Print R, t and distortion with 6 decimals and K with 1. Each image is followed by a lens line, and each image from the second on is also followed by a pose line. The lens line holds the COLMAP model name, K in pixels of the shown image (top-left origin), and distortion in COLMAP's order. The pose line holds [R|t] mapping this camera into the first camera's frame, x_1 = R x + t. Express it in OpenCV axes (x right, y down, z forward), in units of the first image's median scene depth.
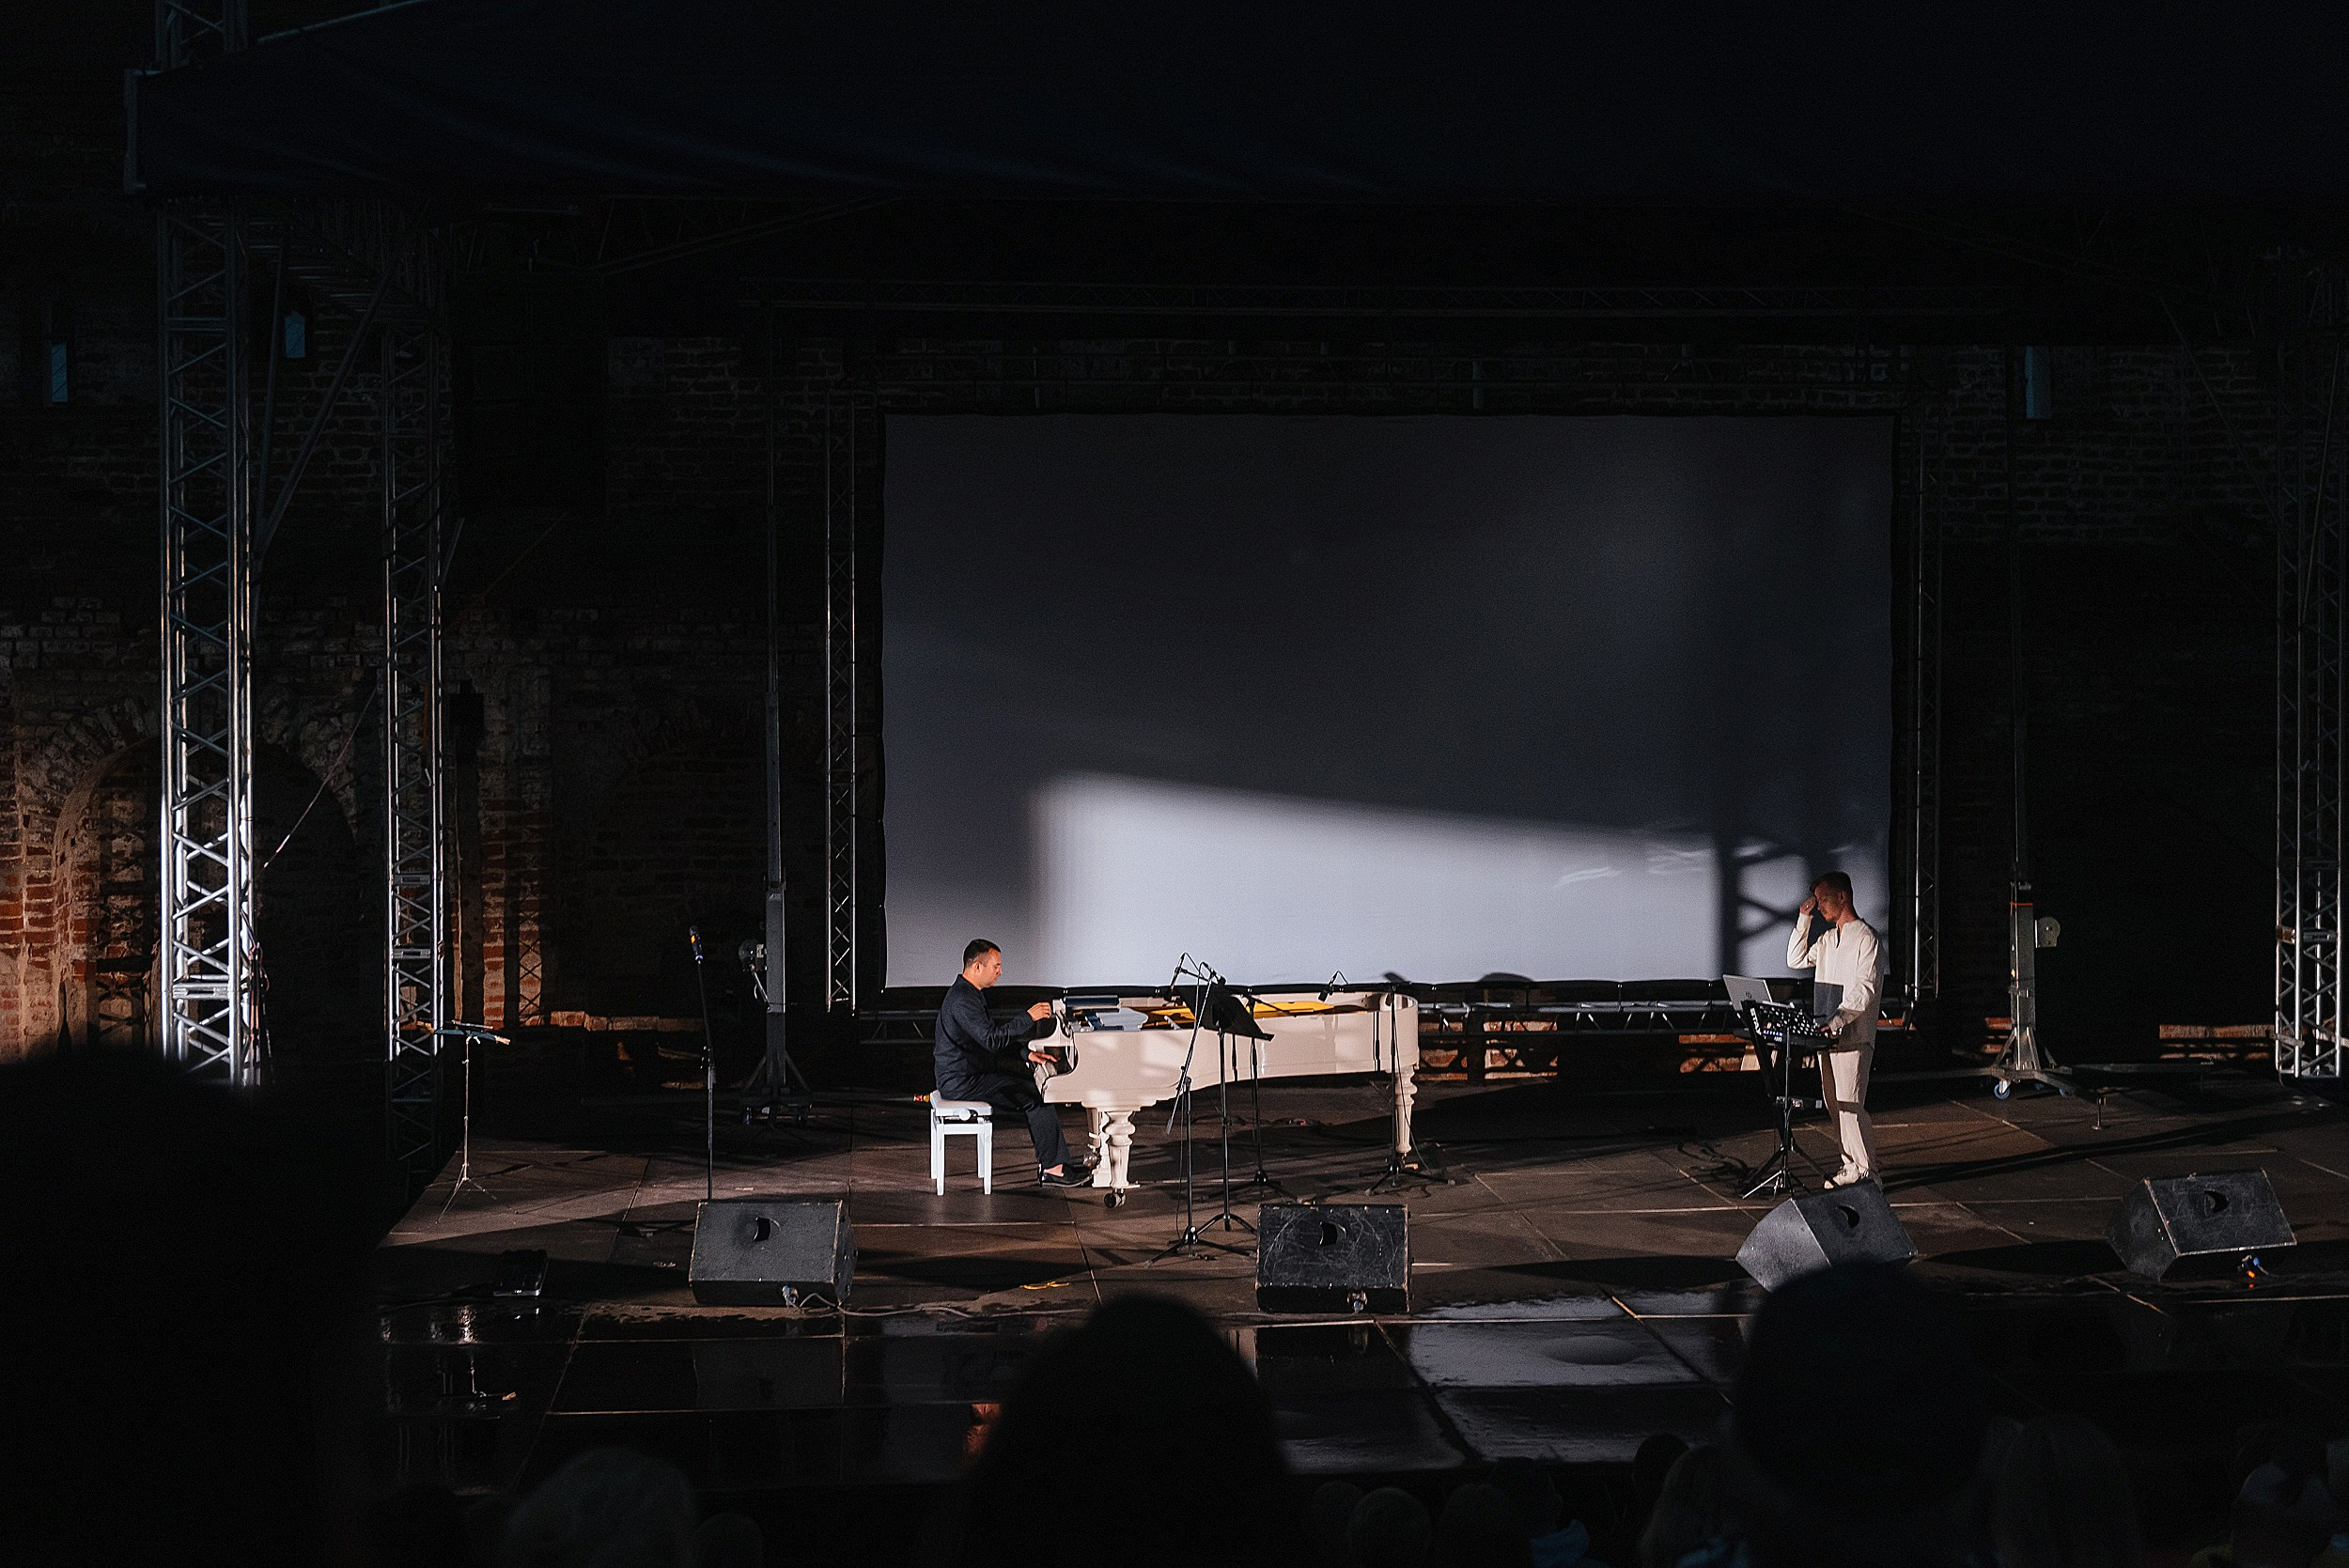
lens RADIAL K [[2893.5, 0, 1173.2], [0, 2893.5, 680.1], [0, 0, 1]] dist [-0.003781, 0.006964]
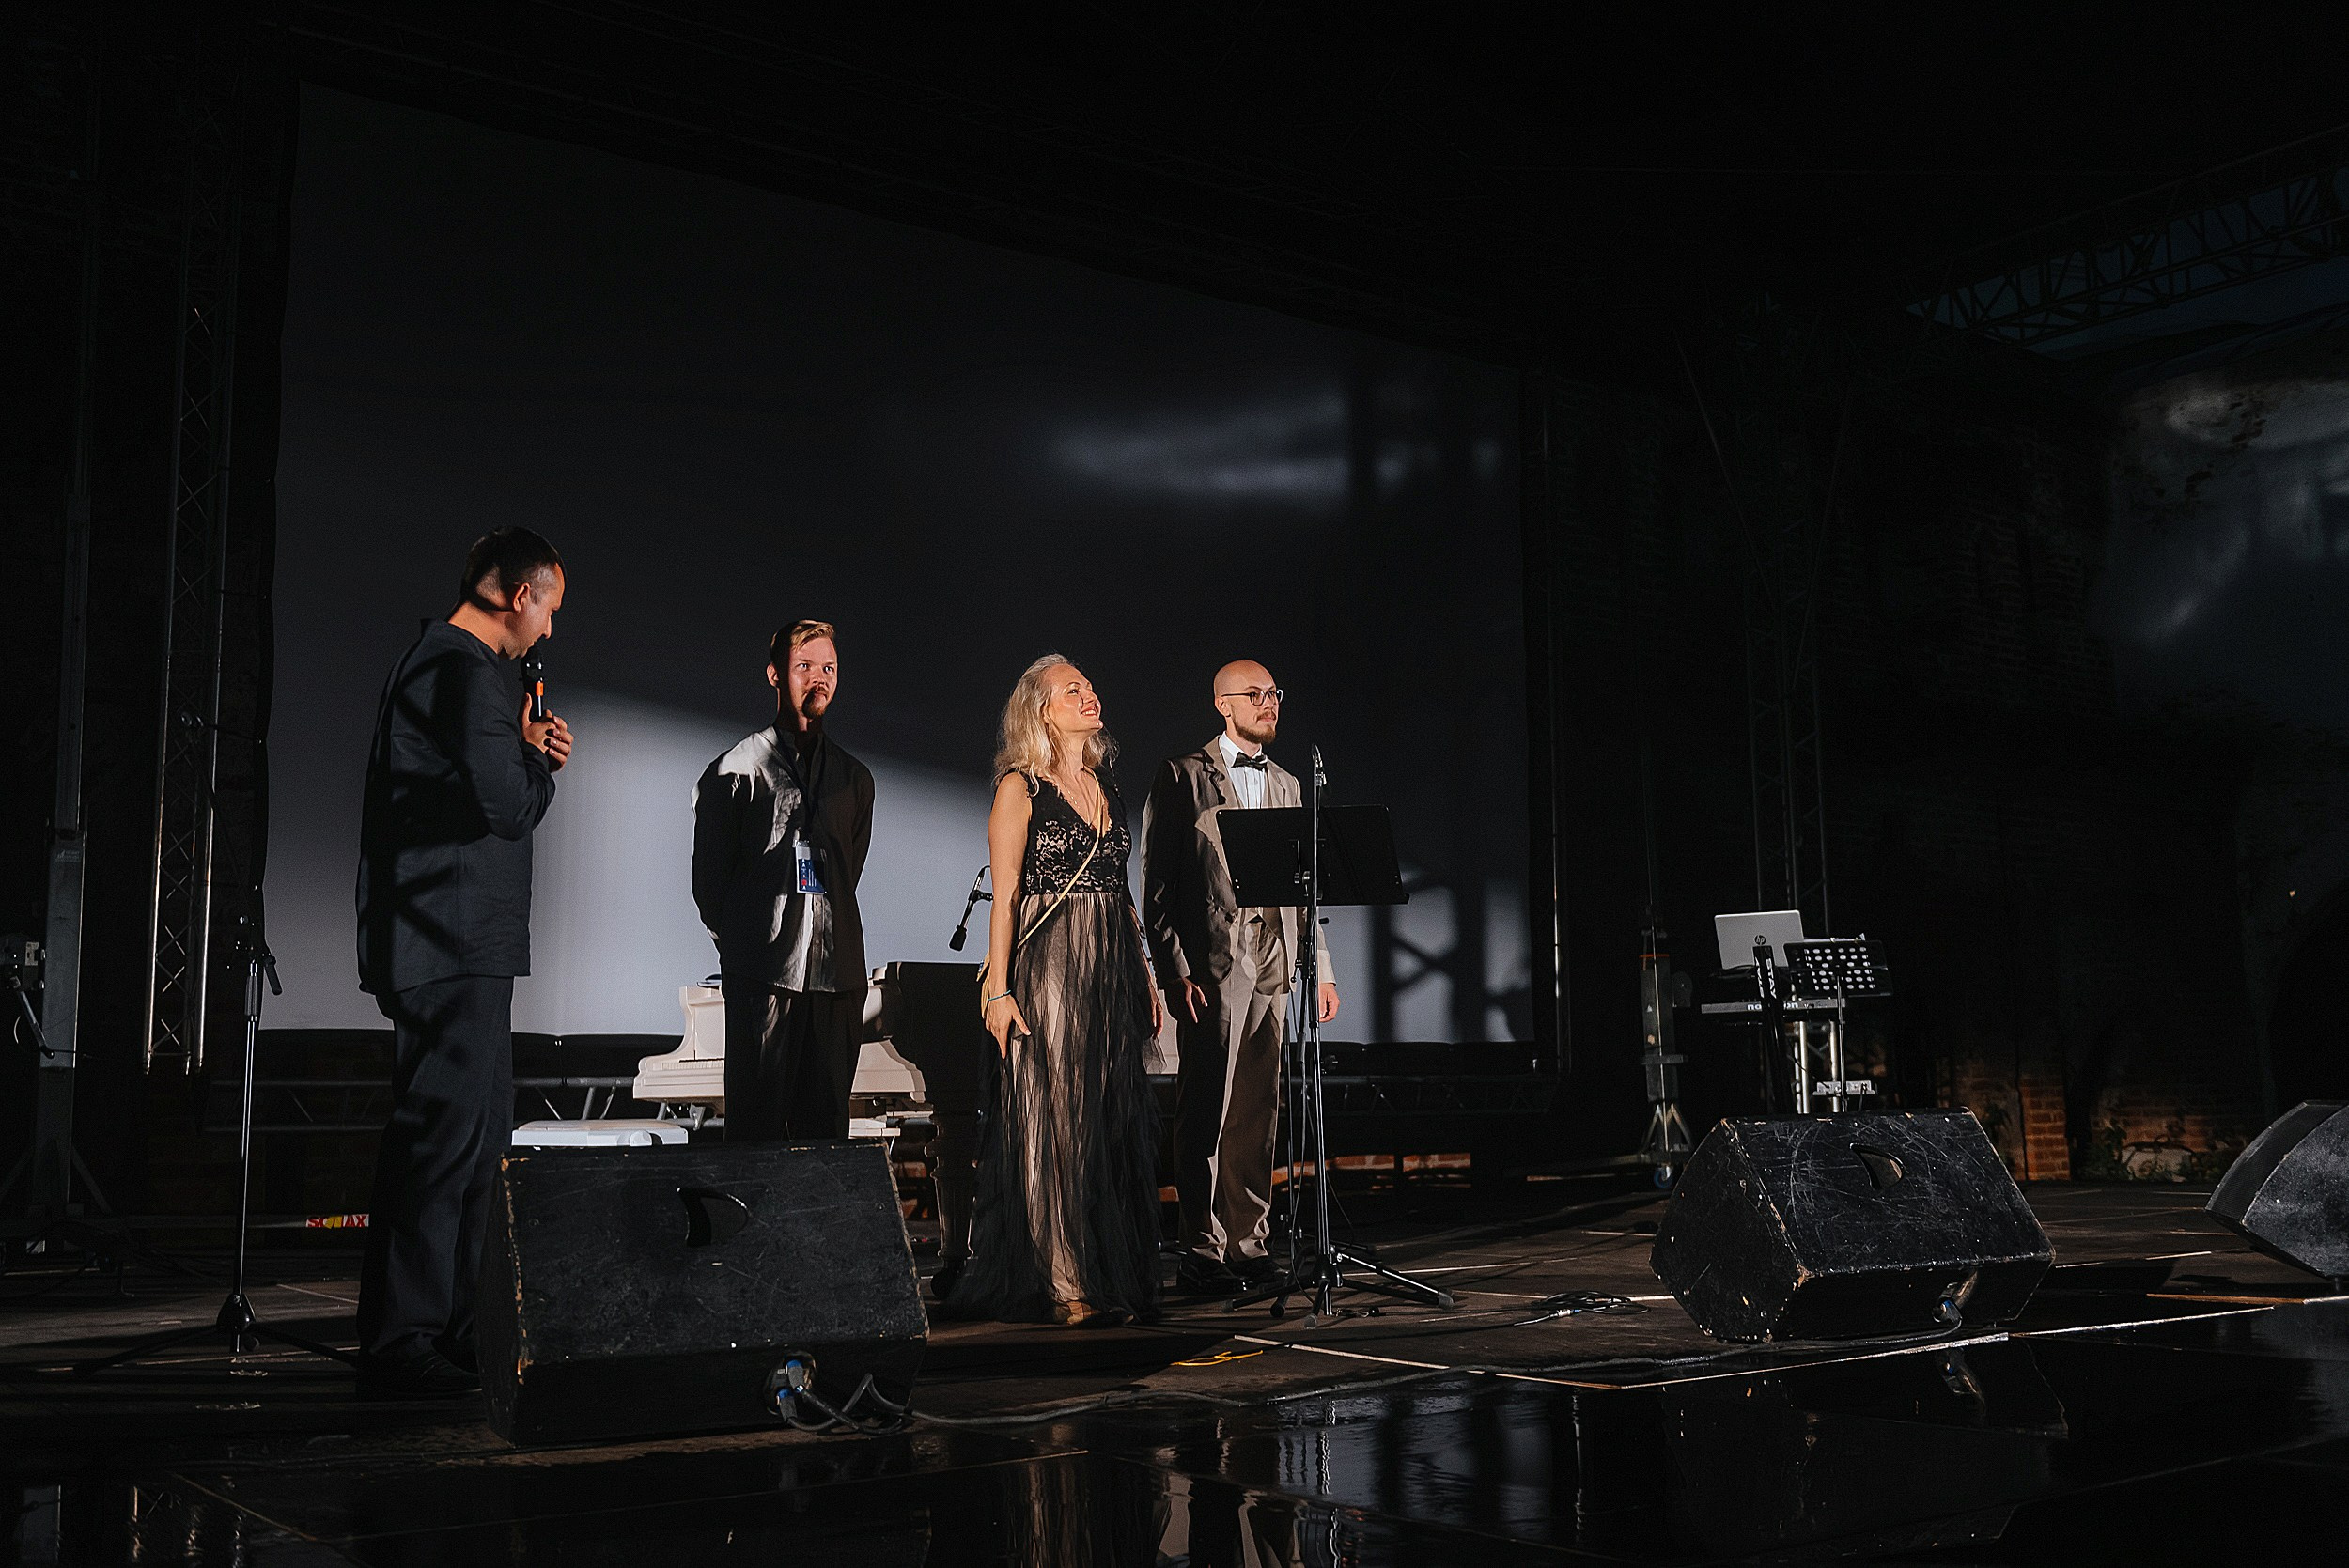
lens RADIAL K [[2320.0, 0, 1174.5], [0, 2320.0, 784.0], [0, 0, 1]] dist [-0.010889, -0.025361]
pose [[0.868759, 0.053174, 0.492372, -0.171898], [0.021976, 0.989100, -0.145593, 0.130272], [-0.494747, 0.137306, 0.858121, 0.514101]]
